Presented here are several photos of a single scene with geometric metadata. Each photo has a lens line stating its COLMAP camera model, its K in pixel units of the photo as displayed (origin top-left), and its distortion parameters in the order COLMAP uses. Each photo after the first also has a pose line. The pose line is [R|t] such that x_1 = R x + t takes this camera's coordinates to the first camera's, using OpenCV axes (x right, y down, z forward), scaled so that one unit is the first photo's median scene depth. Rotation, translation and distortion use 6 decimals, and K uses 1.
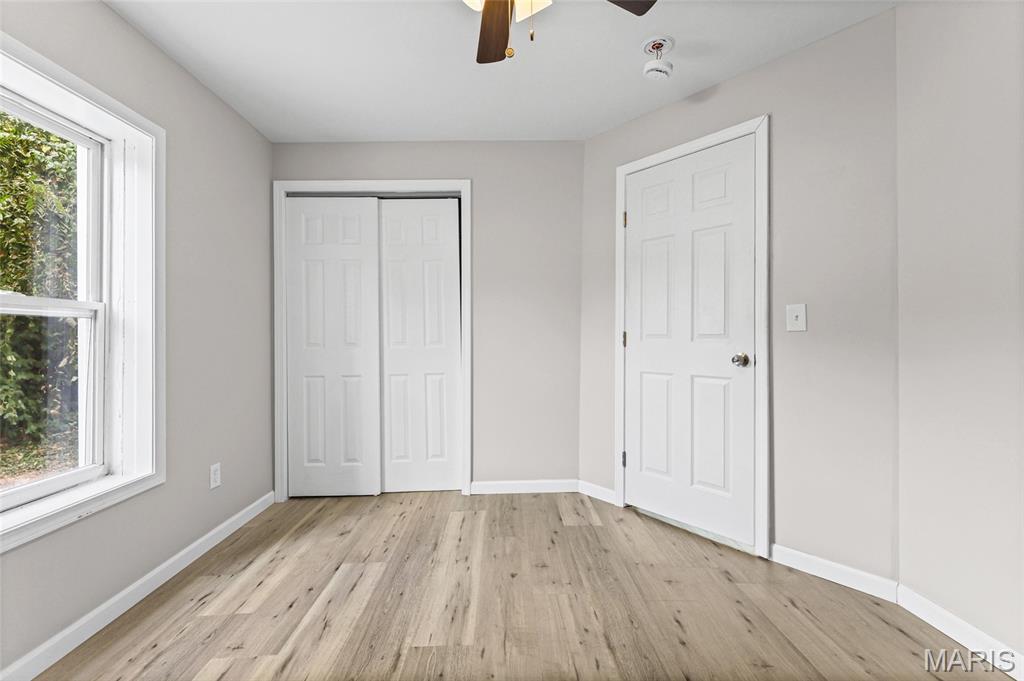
lens RADIAL K [[458.4, 0, 512.1], [0, 458.4, 344.0], [0, 0, 1]] dist [-0.001114, 0.001073]
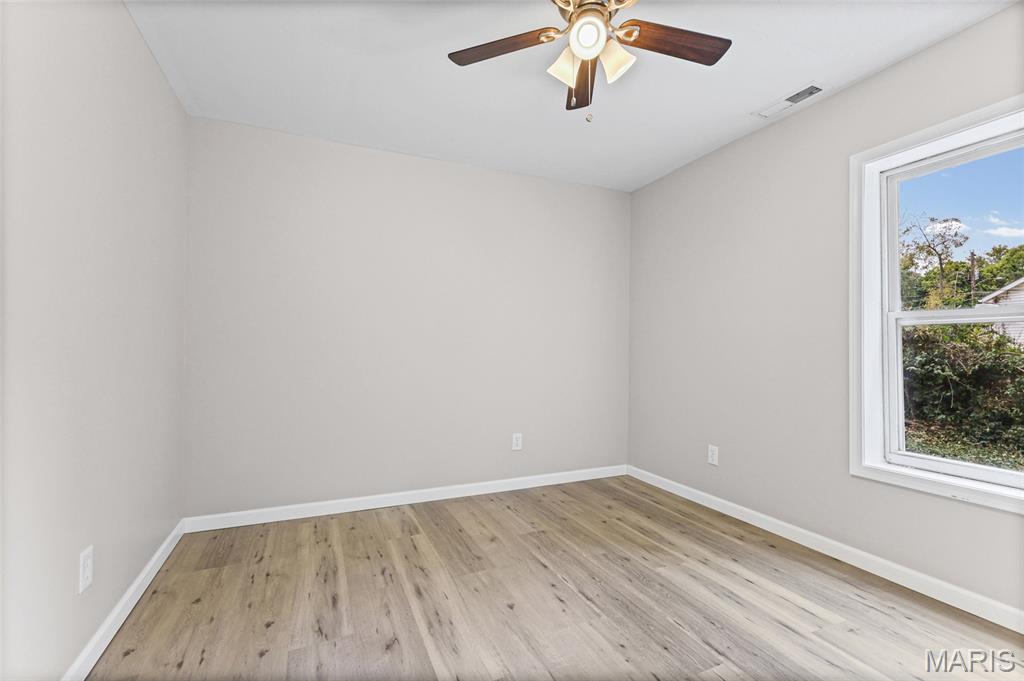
lens RADIAL K [[458.4, 0, 514.5], [0, 458.4, 342.1], [0, 0, 1]] dist [-0.001114, 0.001073]
pose [[-0.913055, 0.012294, -0.407651, 0.399307], [0.005559, 0.999828, 0.017704, -0.028046], [0.407798, 0.013899, -0.912966, 1.193993]]
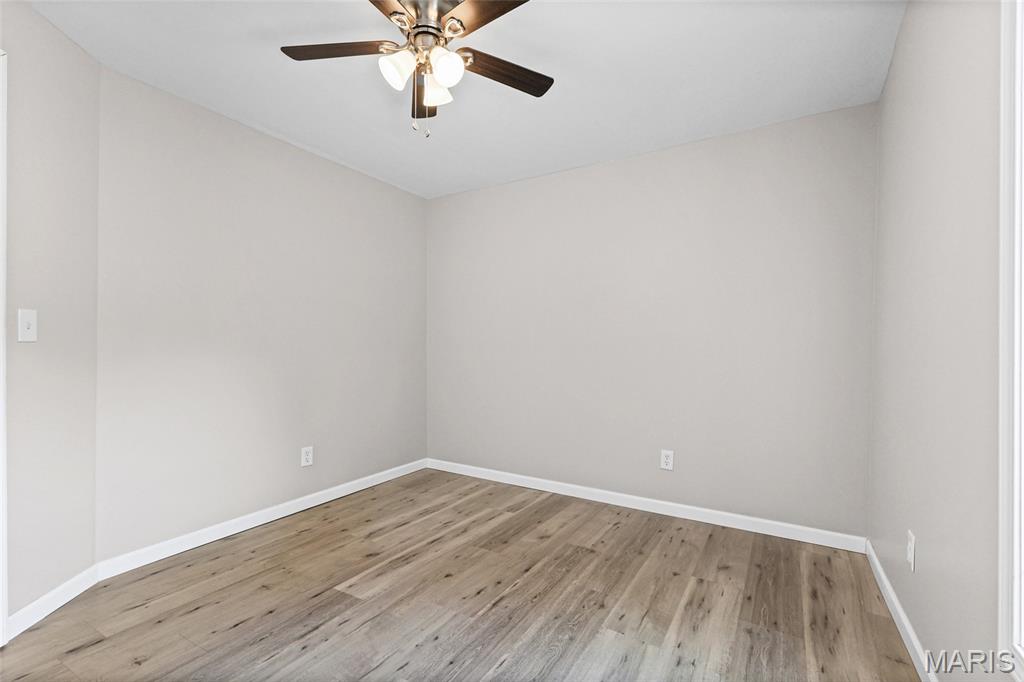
lens RADIAL K [[458.4, 0, 516.0], [0, 458.4, 335.5], [0, 0, 1]] dist [-0.001114, 0.001073]
pose [[-0.855026, 0.022016, 0.518117, -0.559939], [0.014933, 0.999729, -0.017836, -0.017413], [-0.518370, -0.007513, -0.855124, 1.189642]]
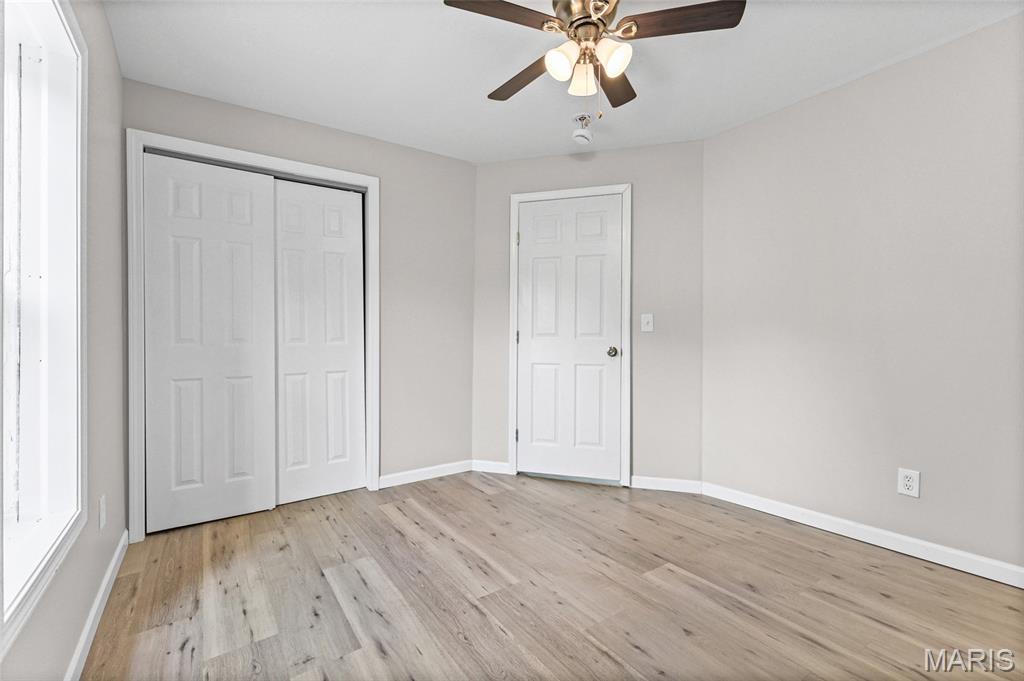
lens RADIAL K [[458.4, 0, 512.2], [0, 458.4, 348.8], [0, 0, 1]] dist [-0.001114, 0.001073]
pose [[0.828273, -0.005641, 0.560296, -0.560563], [0.001636, 0.999969, 0.007649, 0.014487], [-0.560322, -0.005419, 0.828257, -0.004321]]
